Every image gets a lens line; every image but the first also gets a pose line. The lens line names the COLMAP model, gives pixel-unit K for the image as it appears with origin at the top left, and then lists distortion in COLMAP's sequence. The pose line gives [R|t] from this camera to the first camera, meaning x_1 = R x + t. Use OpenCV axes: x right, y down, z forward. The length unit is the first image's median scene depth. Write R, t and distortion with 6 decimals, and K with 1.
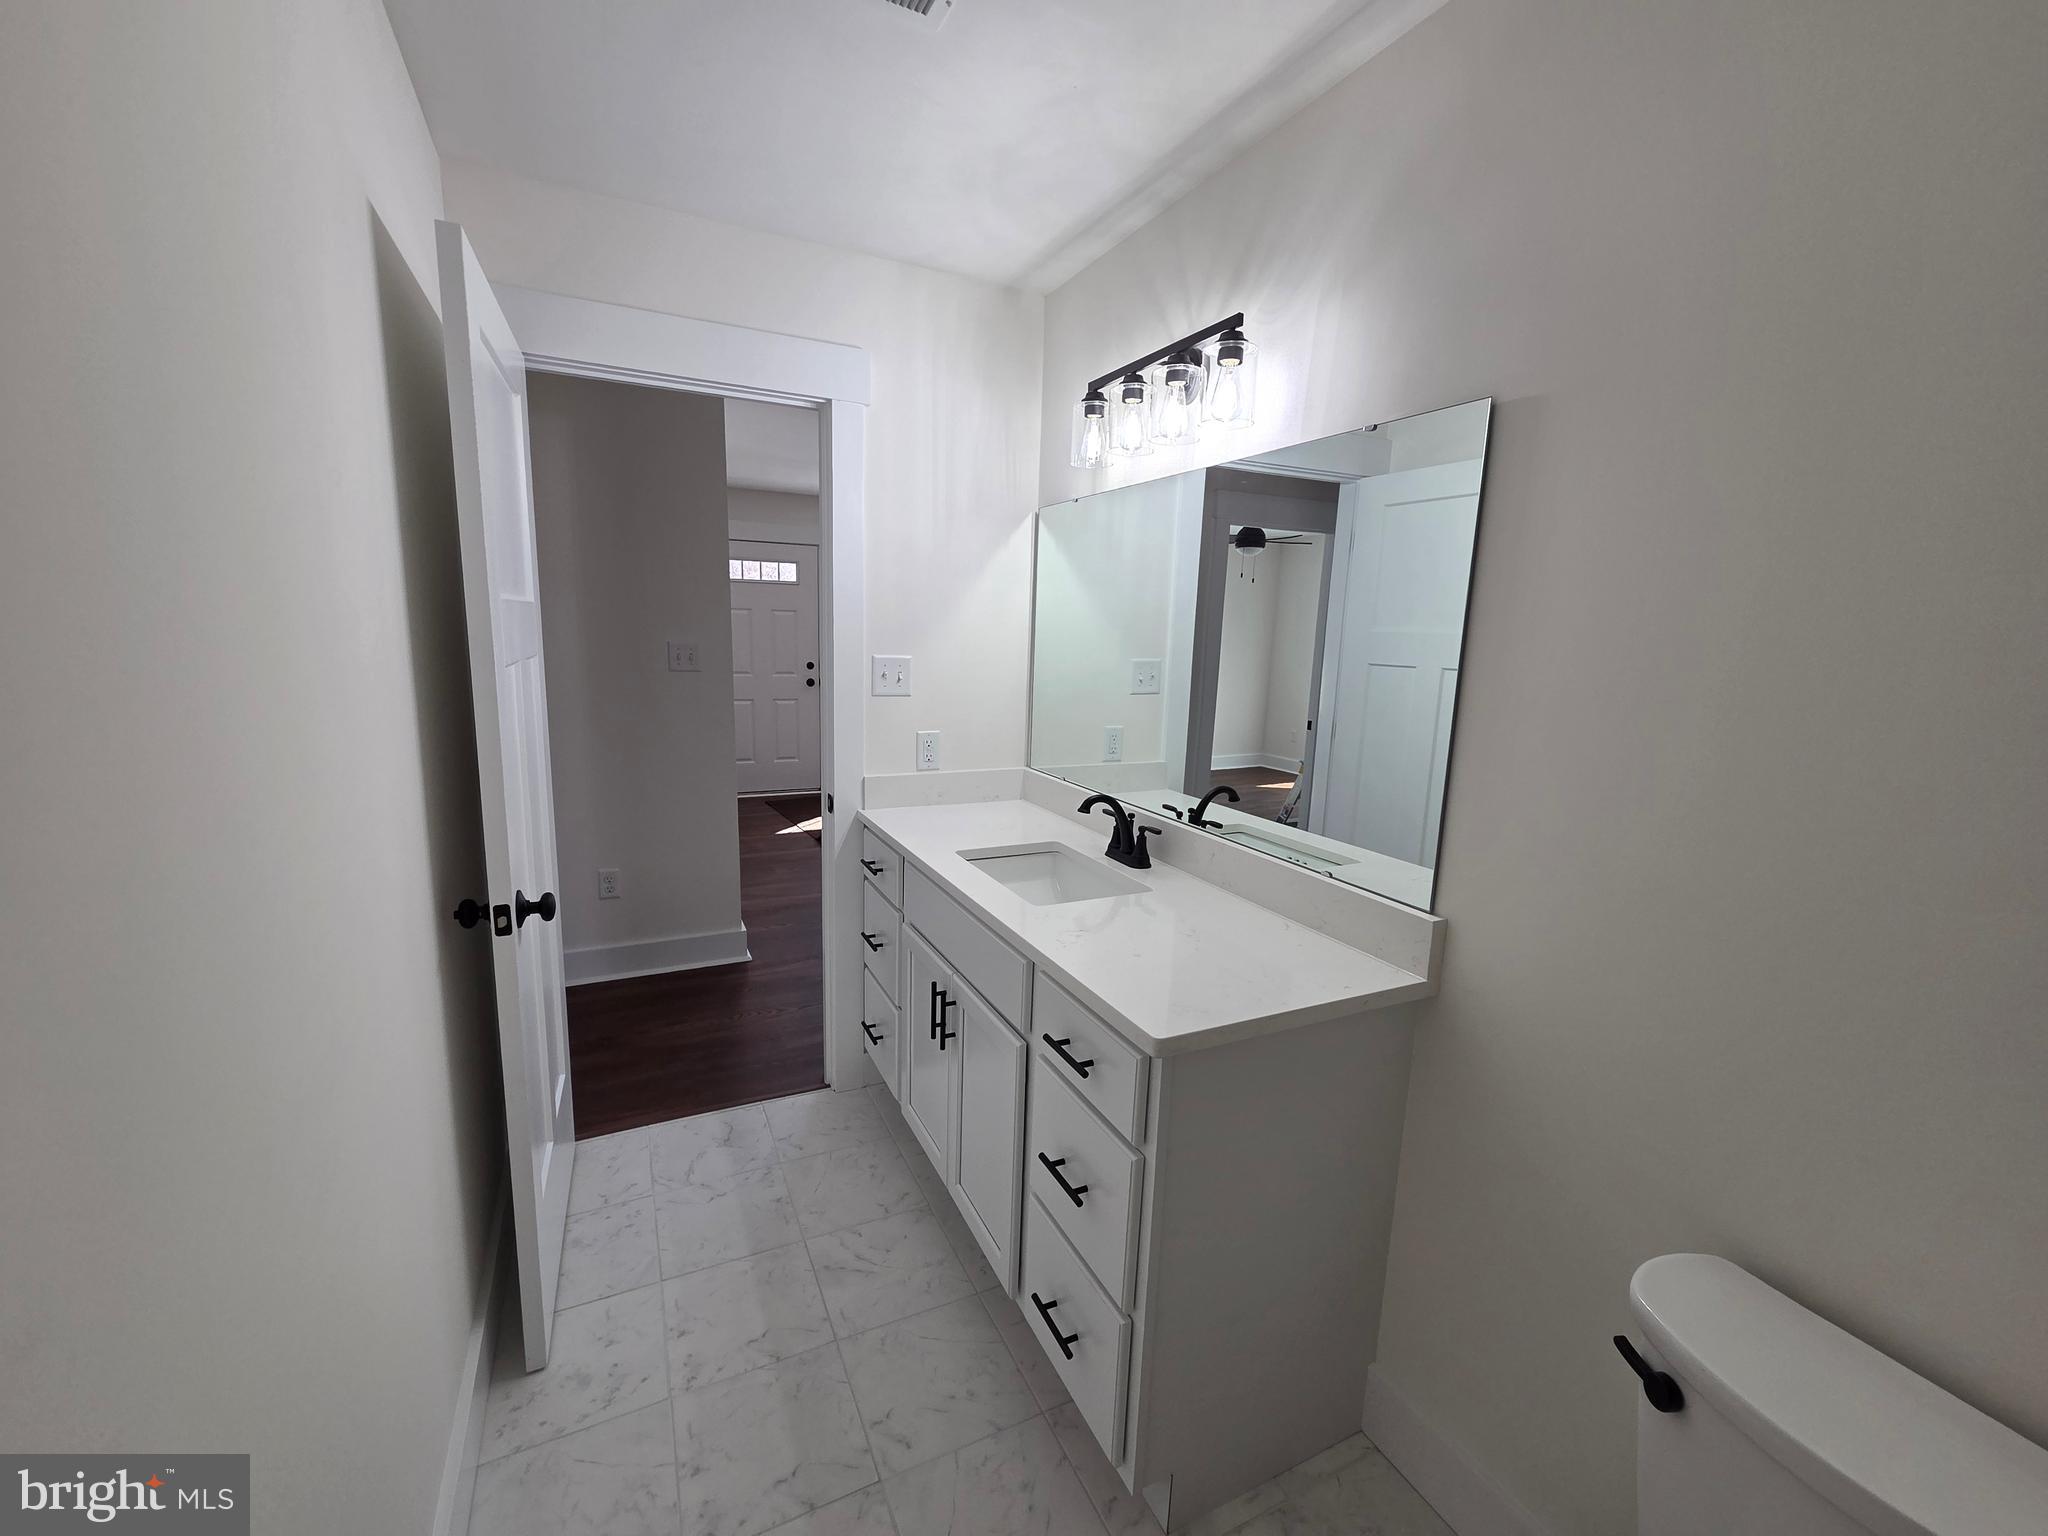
lens RADIAL K [[829.5, 0, 1025.2], [0, 829.5, 761.3], [0, 0, 1]] dist [0.000730, 0.000050]
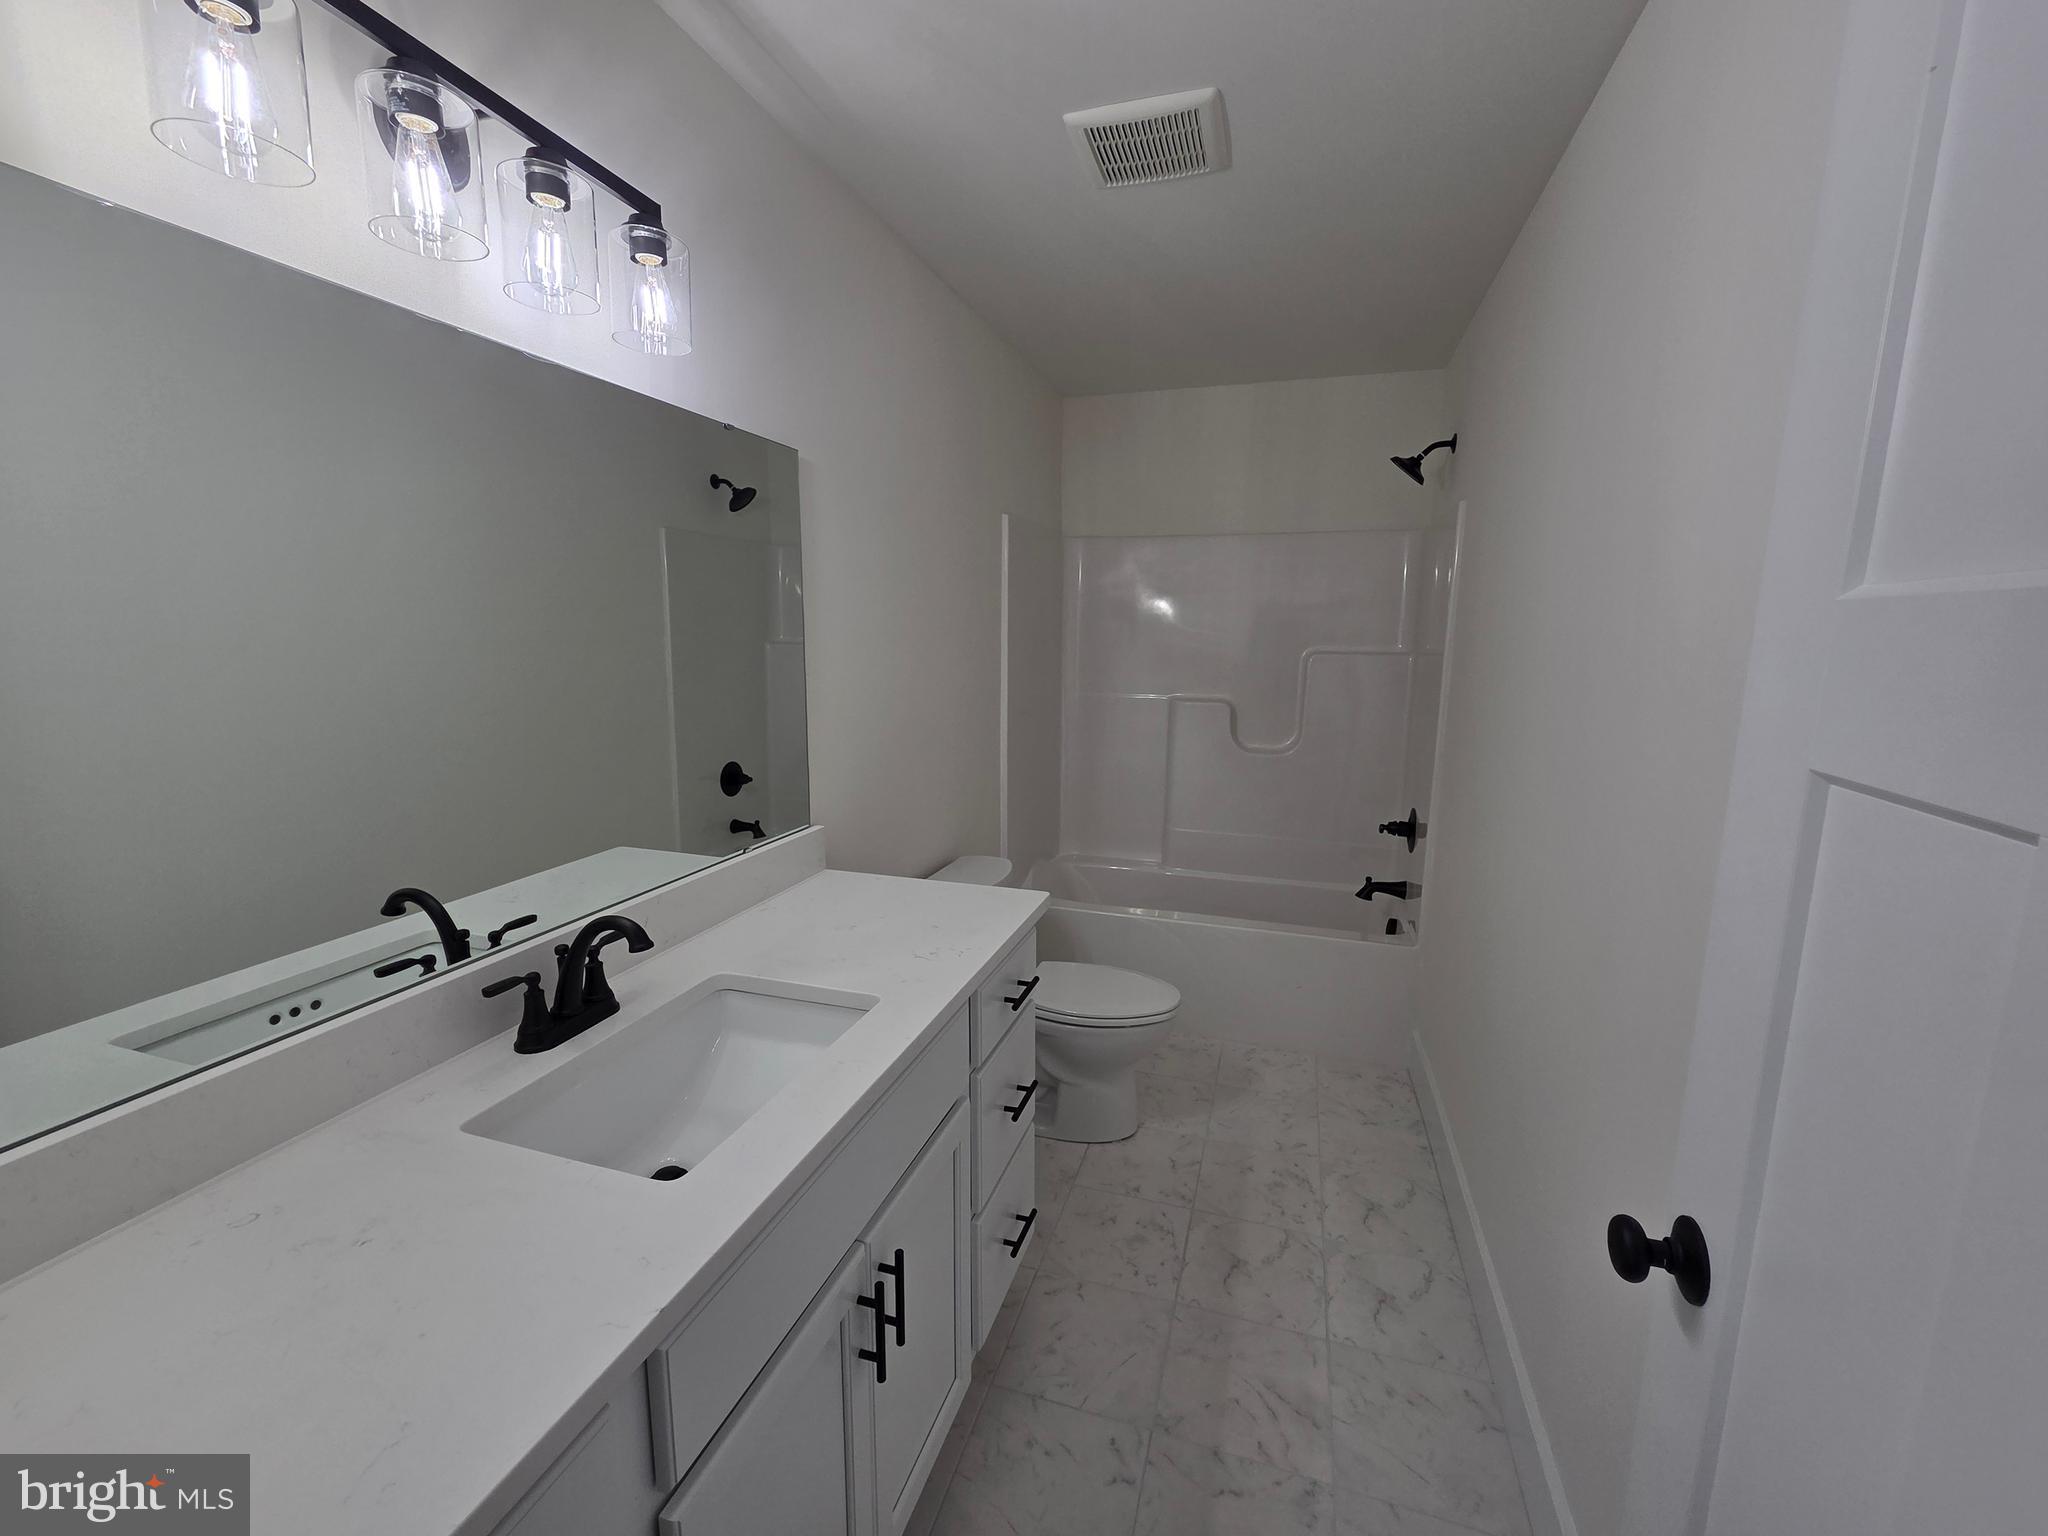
lens RADIAL K [[829.5, 0, 1027.2], [0, 829.5, 772.7], [0, 0, 1]] dist [0.000730, 0.000050]
pose [[-0.713784, -0.147755, 0.684603, -0.618895], [0.090721, 0.949752, 0.299568, -0.247142], [-0.694466, 0.275935, -0.664513, 1.479019]]
